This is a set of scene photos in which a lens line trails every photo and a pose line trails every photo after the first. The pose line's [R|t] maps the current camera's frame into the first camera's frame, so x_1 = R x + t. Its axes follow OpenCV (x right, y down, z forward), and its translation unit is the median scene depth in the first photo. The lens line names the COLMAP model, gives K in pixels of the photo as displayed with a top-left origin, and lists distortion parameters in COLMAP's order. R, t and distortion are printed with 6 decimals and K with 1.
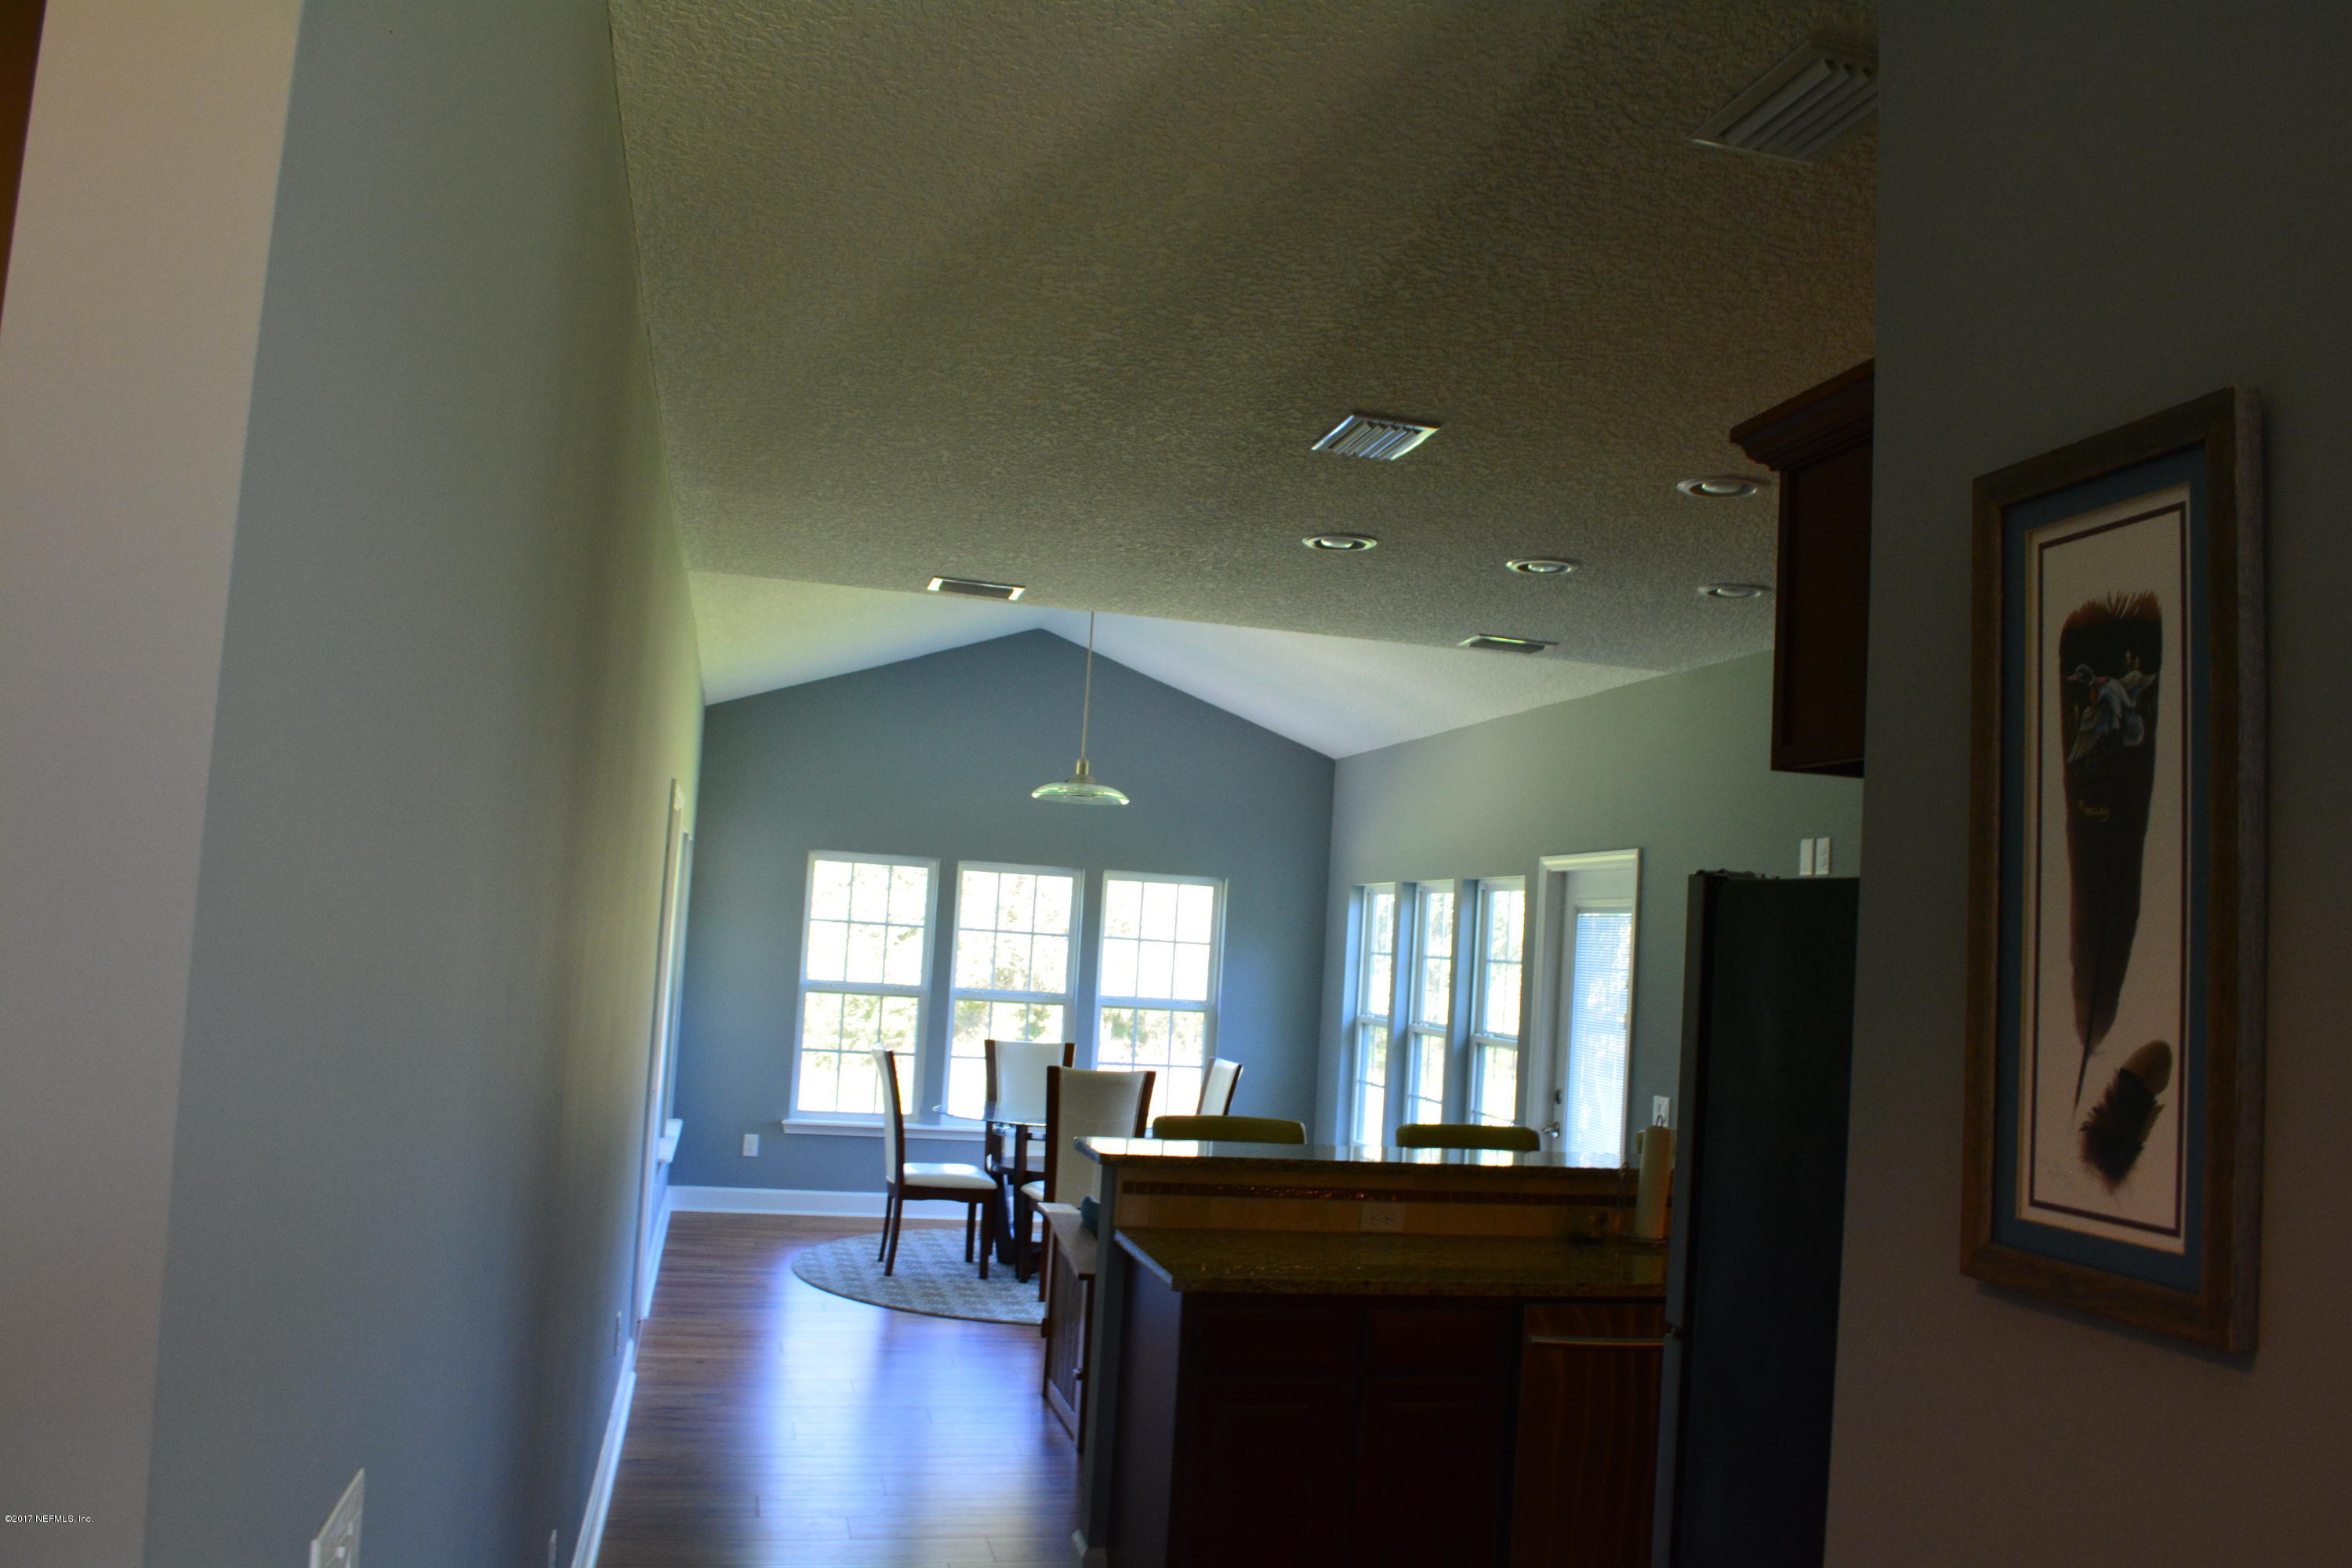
lens RADIAL K [[1846.8, 0, 1181.1], [0, 1846.8, 799.7], [0, 0, 1]] dist [-0.082780, 0.010672]
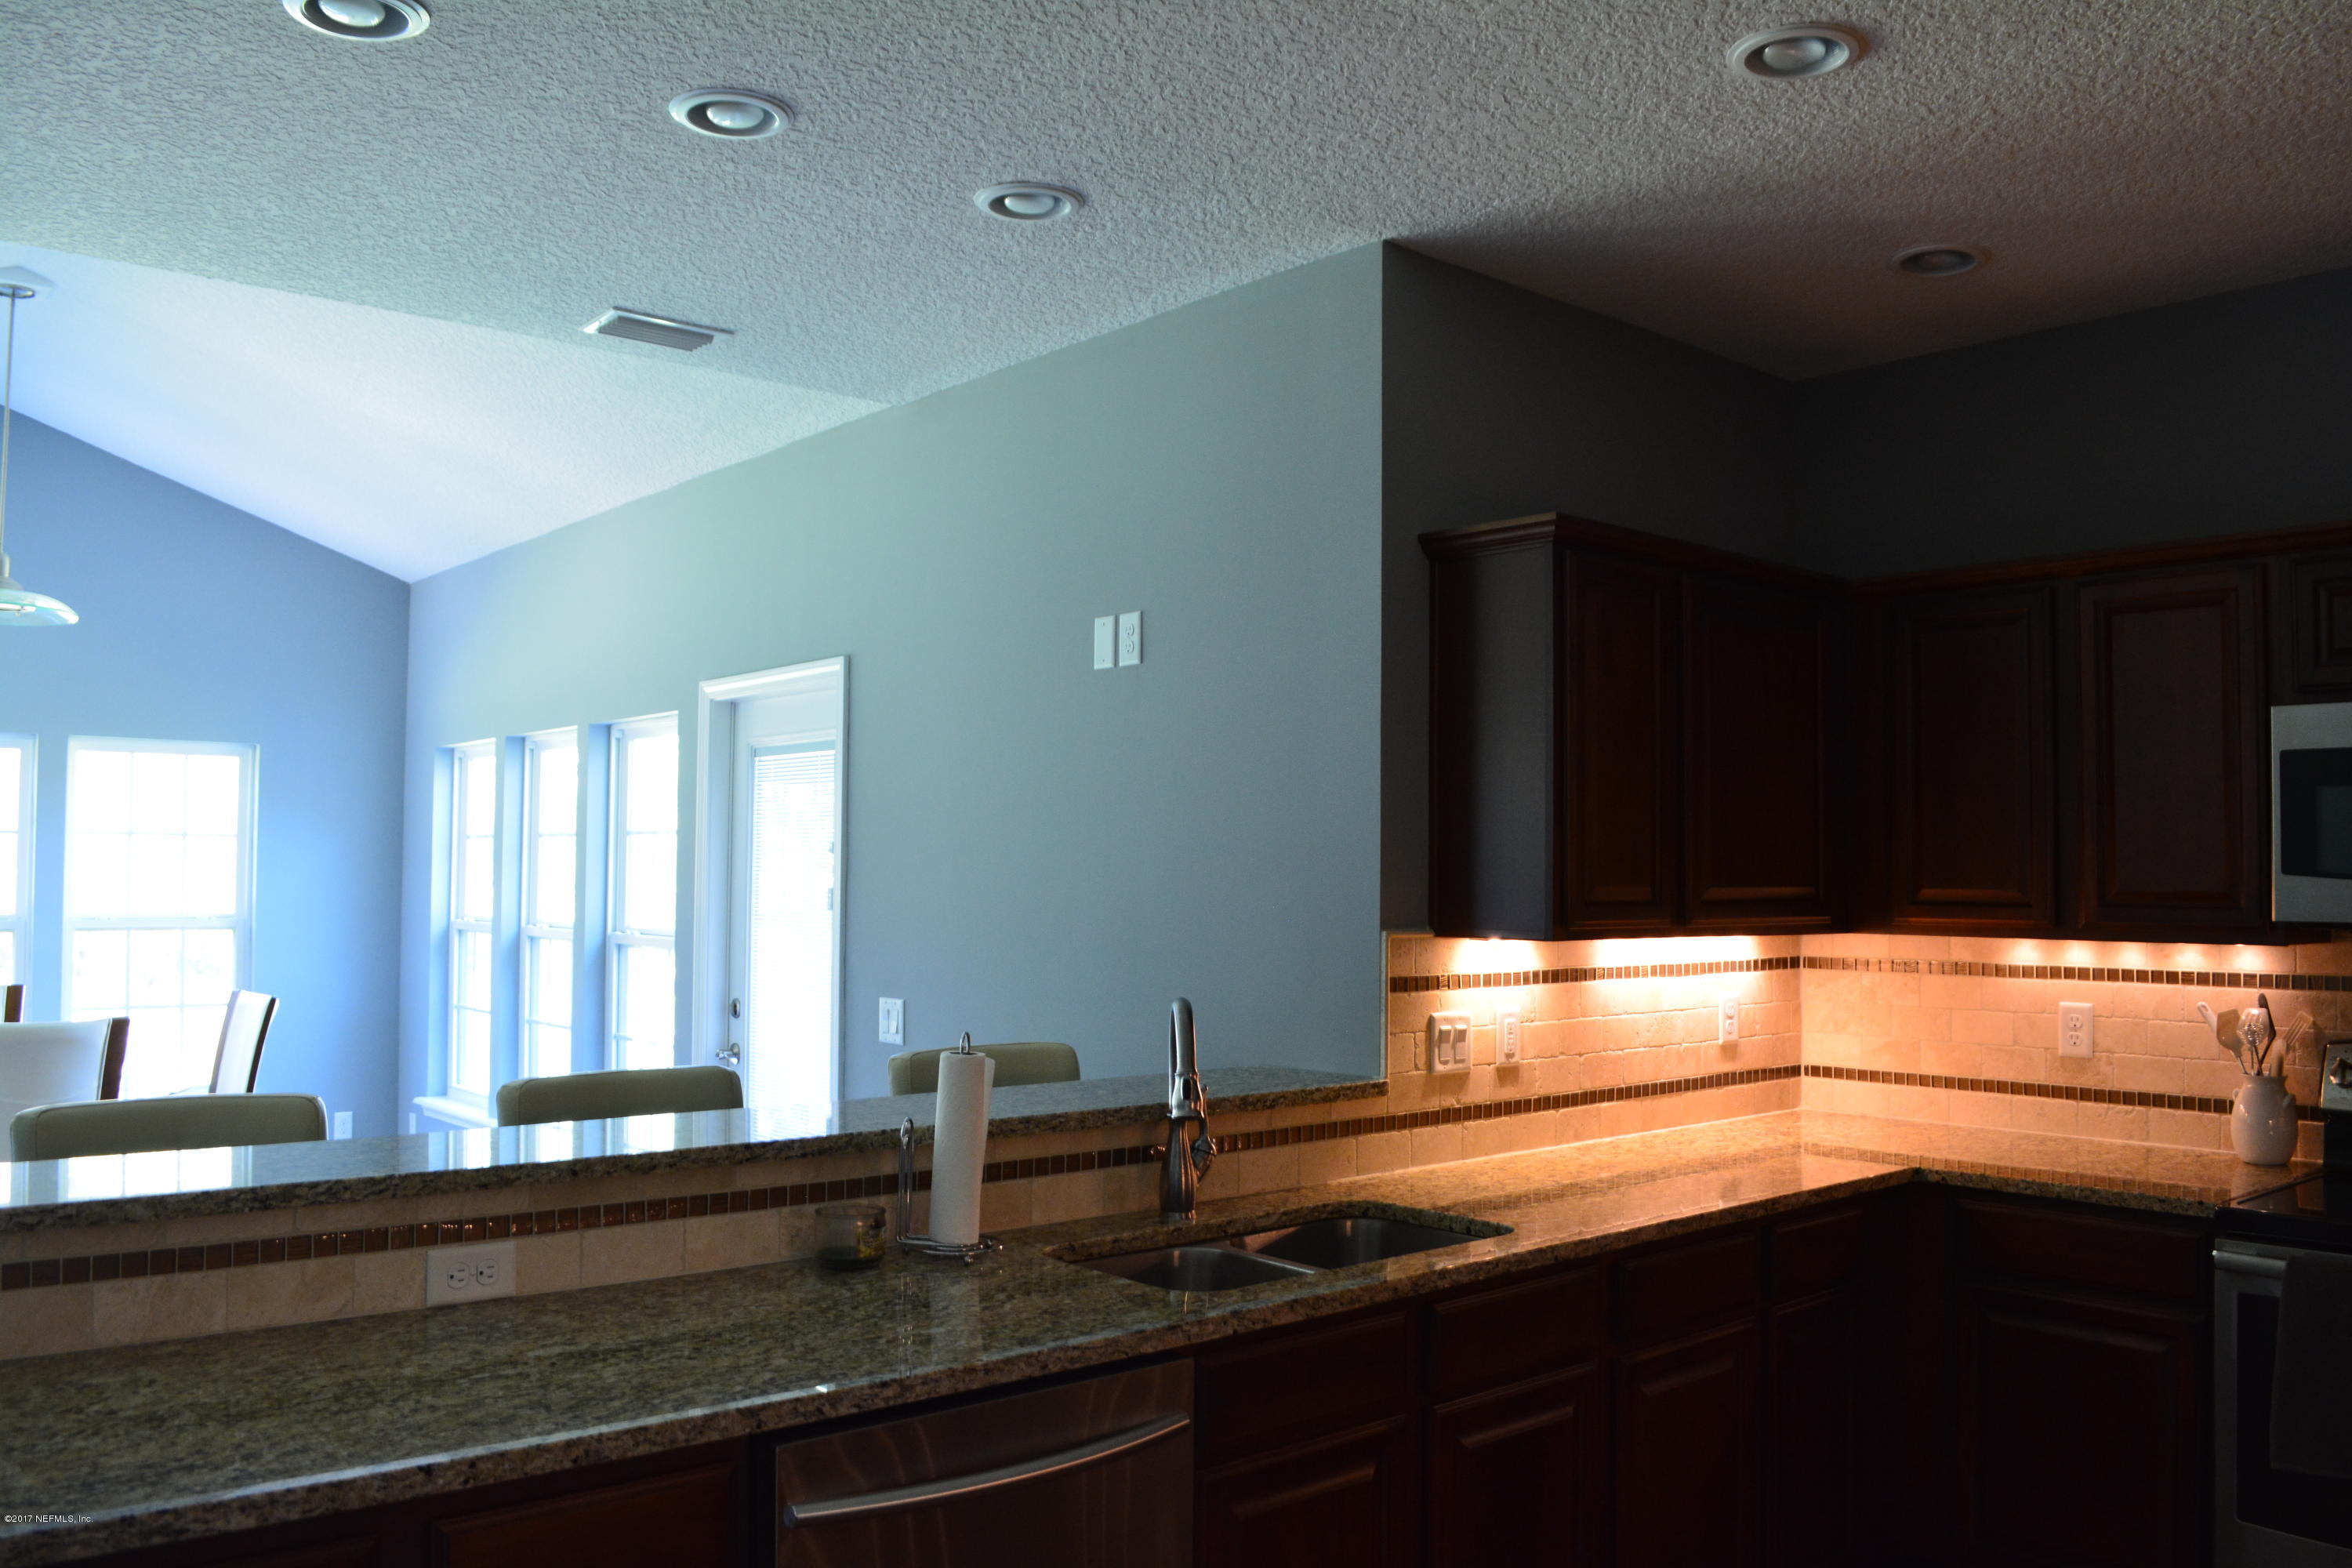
lens RADIAL K [[1846.8, 0, 1194.0], [0, 1846.8, 791.1], [0, 0, 1]] dist [-0.082780, 0.010672]
pose [[0.888808, -0.034342, 0.456991, 0.032312], [0.012192, 0.998607, 0.051329, 0.035136], [-0.458118, -0.040050, 0.887989, 0.238480]]
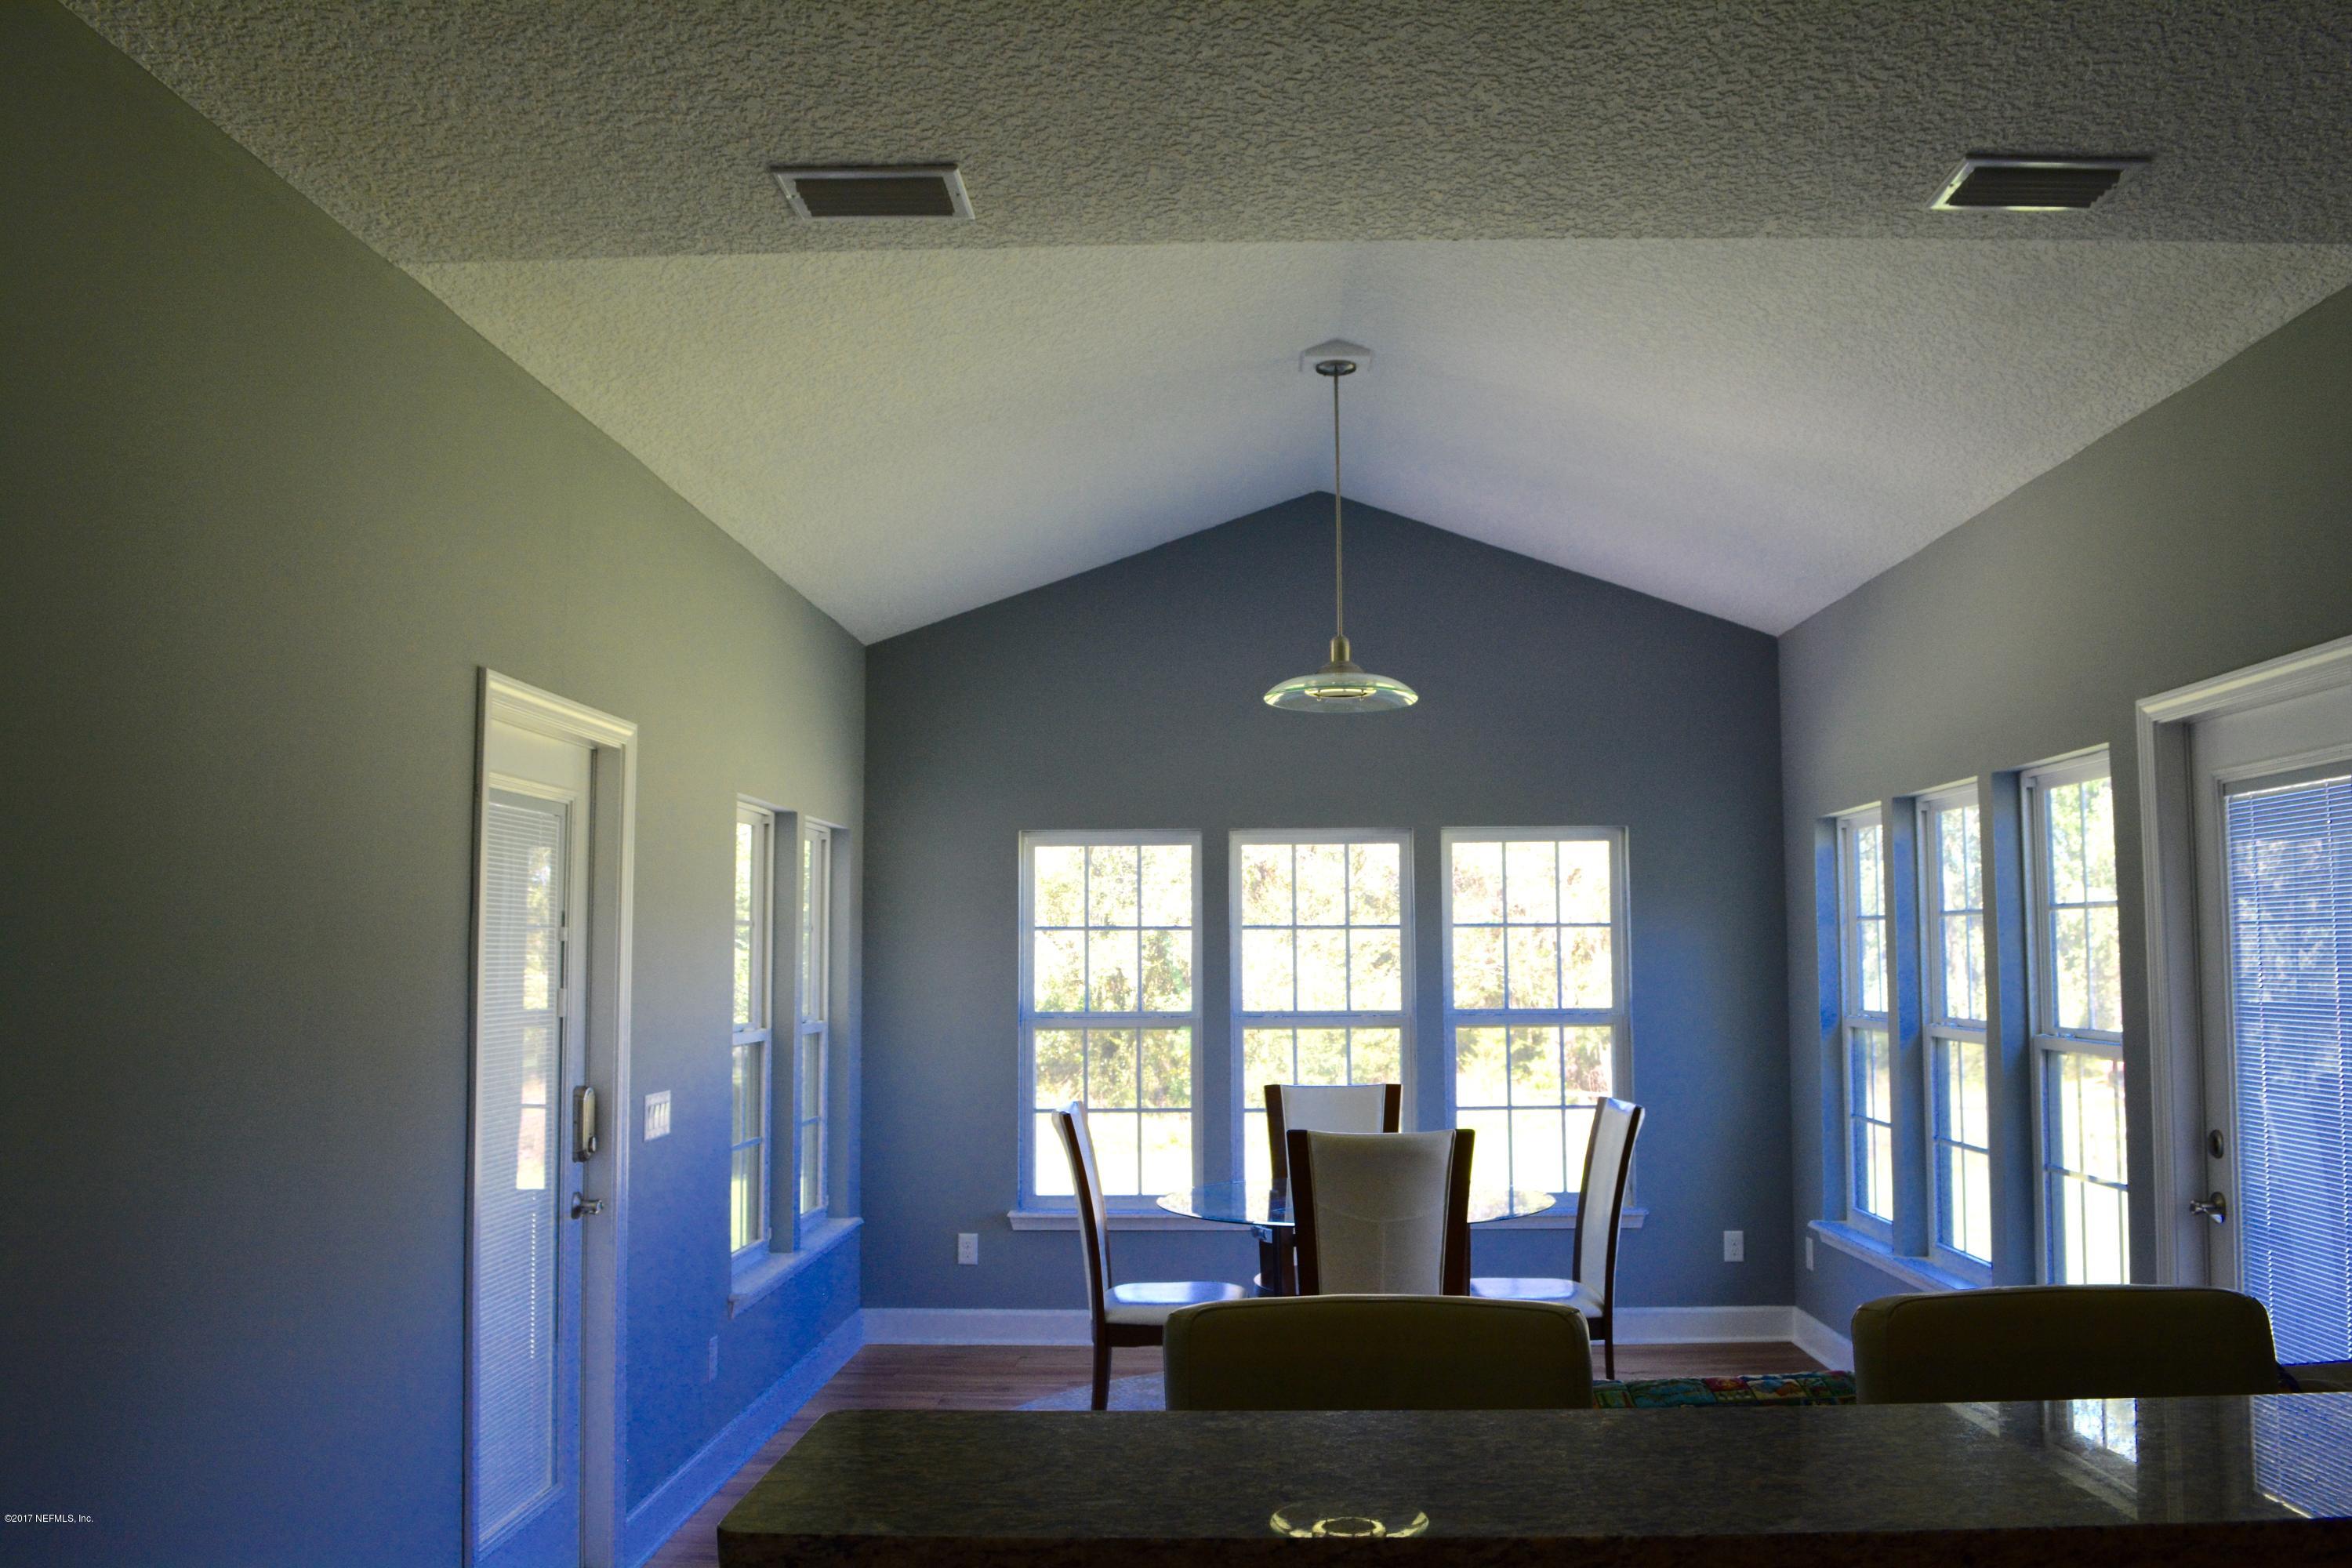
lens RADIAL K [[1846.8, 0, 1194.8], [0, 1846.8, 796.2], [0, 0, 1]] dist [-0.082780, 0.010672]
pose [[0.962462, -0.087858, -0.256803, 0.056201], [0.083294, 0.996114, -0.028618, 0.045944], [0.258320, 0.006154, 0.966040, 0.373076]]
